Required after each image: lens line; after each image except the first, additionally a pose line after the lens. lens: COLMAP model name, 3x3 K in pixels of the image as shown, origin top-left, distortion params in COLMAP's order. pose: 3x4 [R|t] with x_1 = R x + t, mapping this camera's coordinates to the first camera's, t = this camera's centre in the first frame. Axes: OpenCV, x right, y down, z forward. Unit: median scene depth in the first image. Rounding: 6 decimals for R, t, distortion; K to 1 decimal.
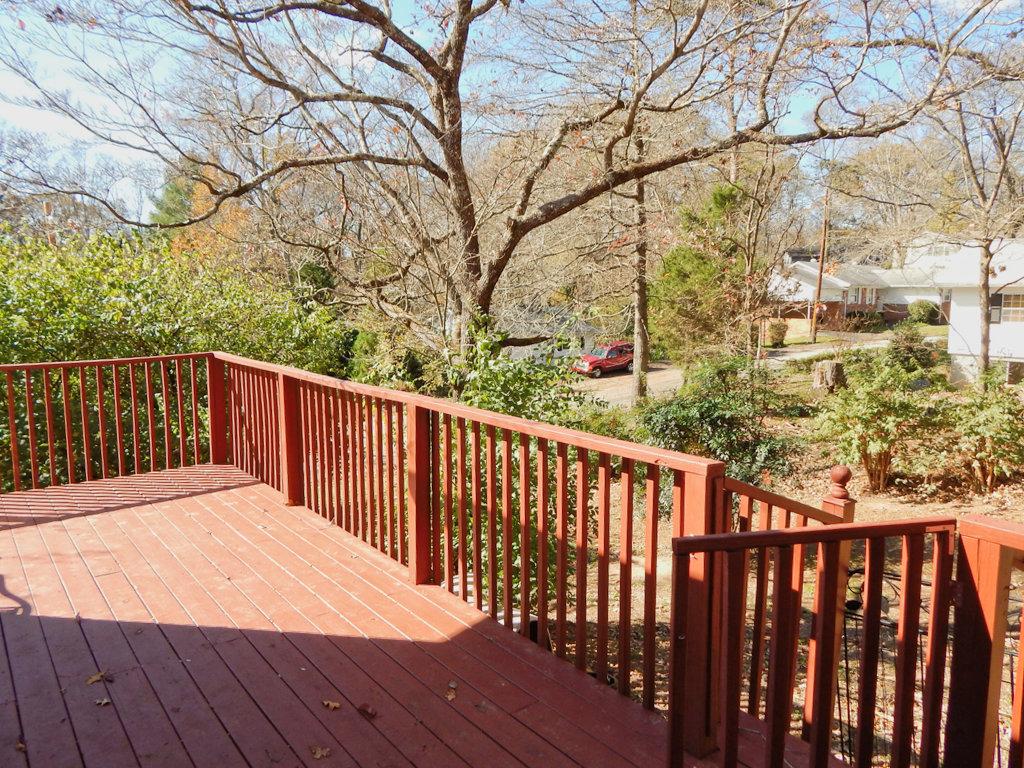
lens RADIAL K [[694.4, 0, 512.0], [0, 694.4, 384.0], [0, 0, 1]] dist [-0.011654, -0.003370]
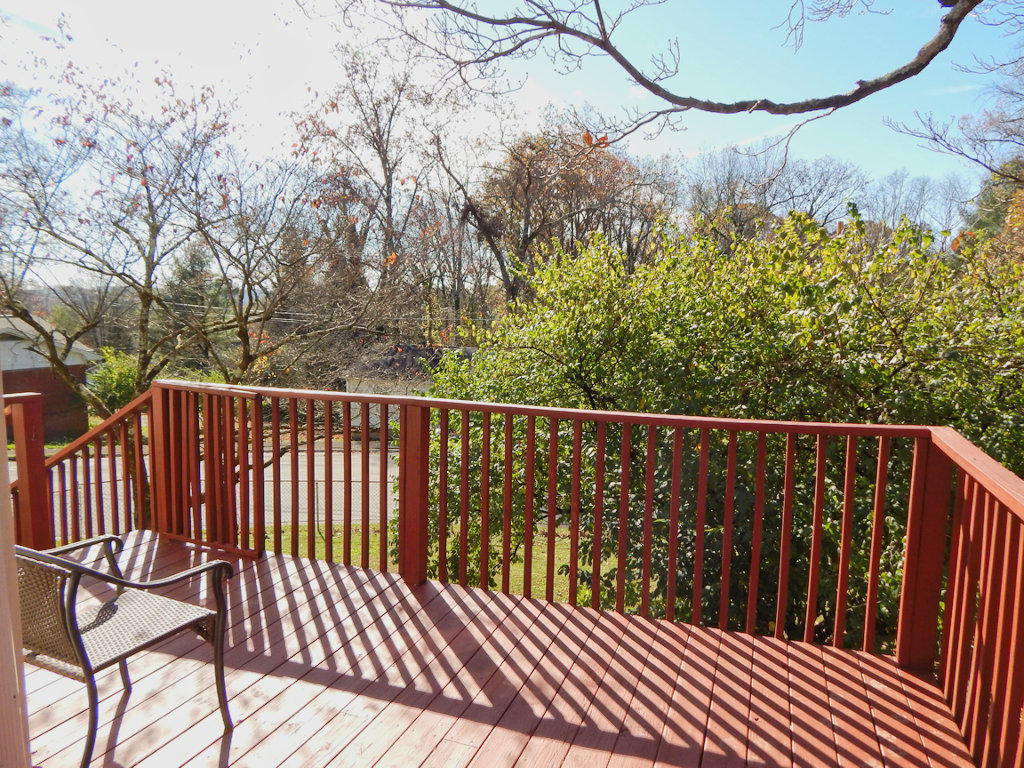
lens RADIAL K [[694.4, 0, 512.0], [0, 694.4, 384.0], [0, 0, 1]] dist [-0.011654, -0.003370]
pose [[0.507874, 0.096298, -0.856032, -0.189372], [-0.119263, 0.992022, 0.040838, -0.060026], [0.853135, 0.081353, 0.515308, 0.535518]]
